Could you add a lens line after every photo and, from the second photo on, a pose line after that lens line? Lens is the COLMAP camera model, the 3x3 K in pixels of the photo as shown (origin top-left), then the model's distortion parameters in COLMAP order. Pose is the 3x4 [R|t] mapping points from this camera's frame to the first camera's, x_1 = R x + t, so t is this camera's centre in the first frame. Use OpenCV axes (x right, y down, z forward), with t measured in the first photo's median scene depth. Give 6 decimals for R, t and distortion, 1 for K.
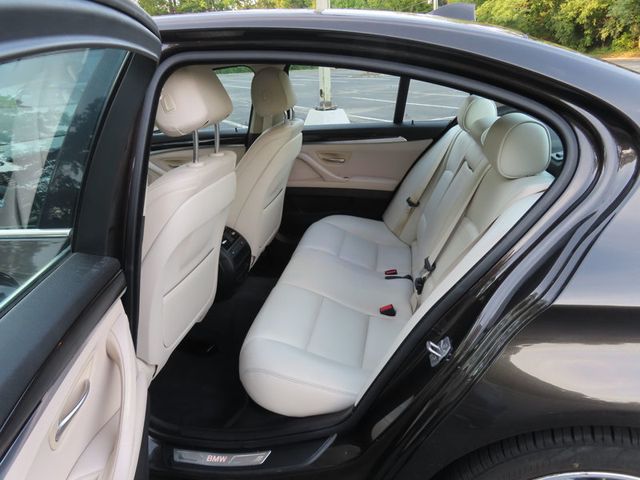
lens RADIAL K [[460.6, 0, 320.0], [0, 460.6, 240.0], [0, 0, 1]] dist [0.000586, 0.006471]
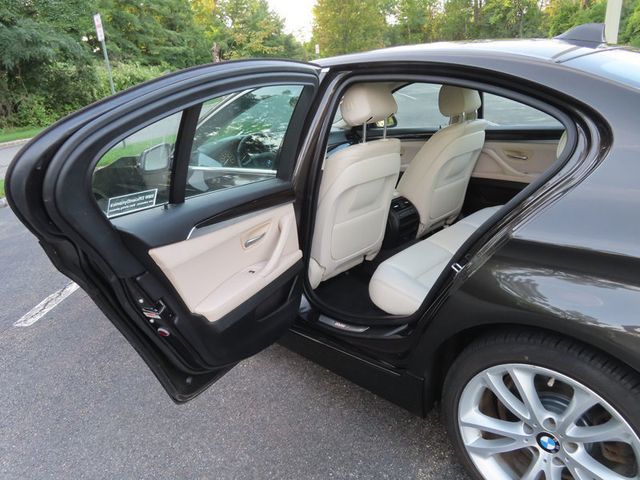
lens RADIAL K [[462.6, 0, 319.8], [0, 462.6, 238.2], [0, 0, 1]] dist [-0.000803, 0.002888]
pose [[0.835538, 0.166903, -0.523469, 0.339635], [-0.170735, 0.984448, 0.041363, 0.079418], [0.522232, 0.054814, 0.851040, -0.287038]]
